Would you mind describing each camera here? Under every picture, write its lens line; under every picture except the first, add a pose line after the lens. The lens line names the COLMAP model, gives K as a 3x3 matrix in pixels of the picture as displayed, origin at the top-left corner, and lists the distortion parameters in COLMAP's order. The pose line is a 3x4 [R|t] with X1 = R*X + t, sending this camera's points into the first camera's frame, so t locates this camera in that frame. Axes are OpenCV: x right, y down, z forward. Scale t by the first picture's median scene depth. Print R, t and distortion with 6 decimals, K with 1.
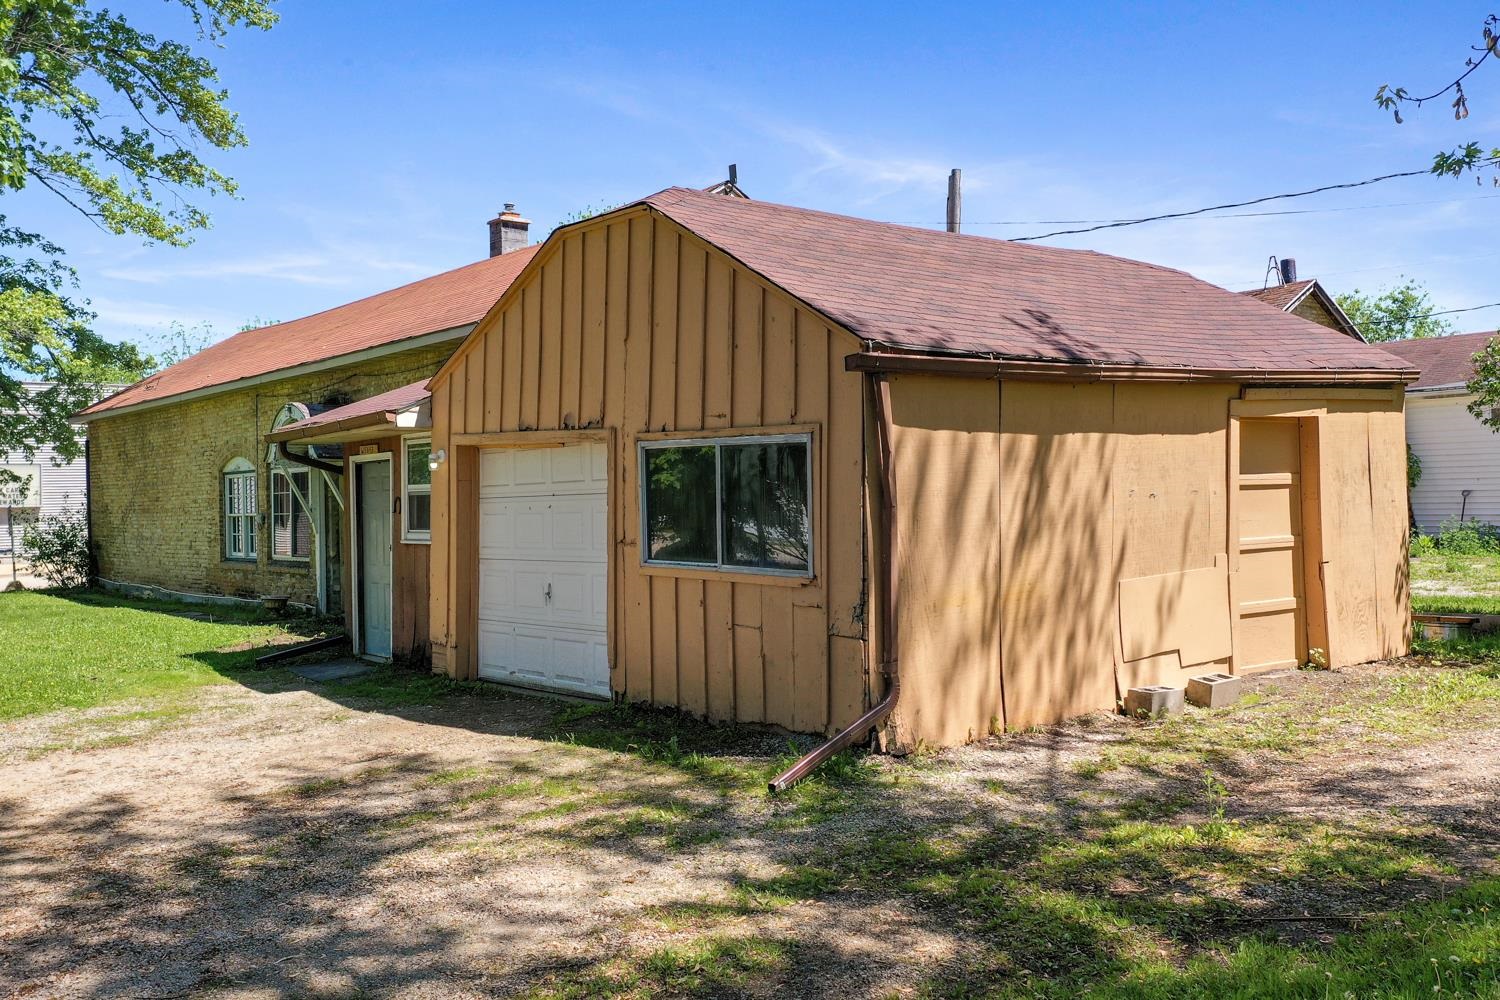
lens RADIAL K [[1326.1, 0, 718.4], [0, 1326.1, 458.4], [0, 0, 1]] dist [0.001493, -0.000147]
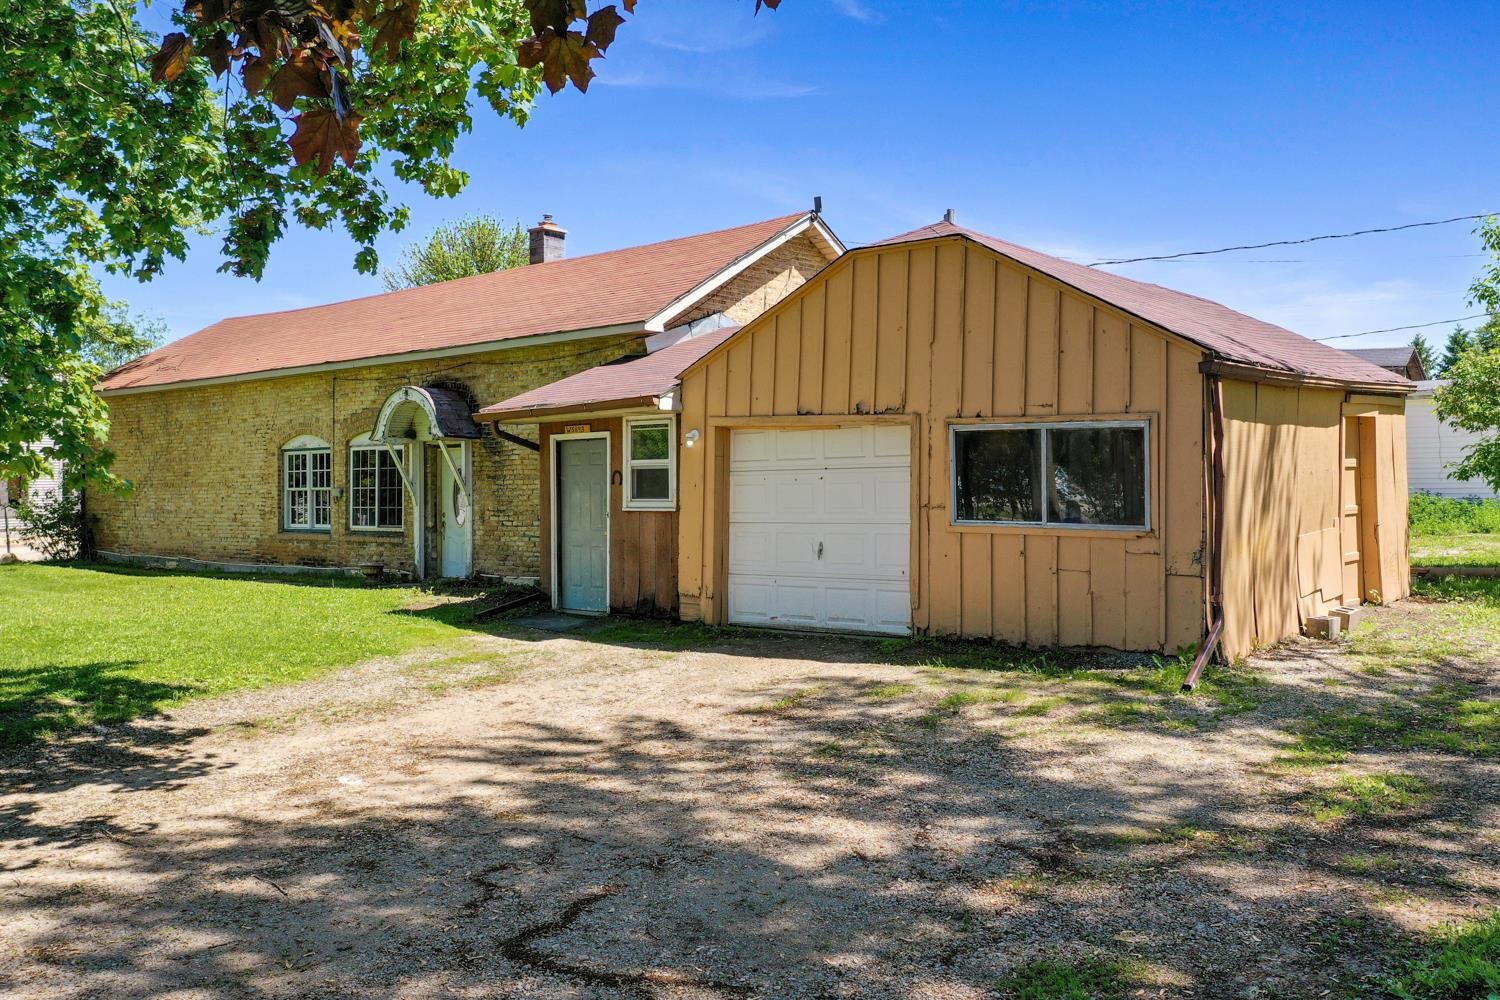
lens RADIAL K [[1194.8, 0, 750.7], [0, 1194.8, 423.8], [0, 0, 1]] dist [-0.005373, -0.001349]
pose [[0.976694, 0.020216, 0.213682, -0.423703], [-0.015515, 0.999600, -0.023656, 0.013788], [-0.214075, 0.019790, 0.976617, -0.047839]]
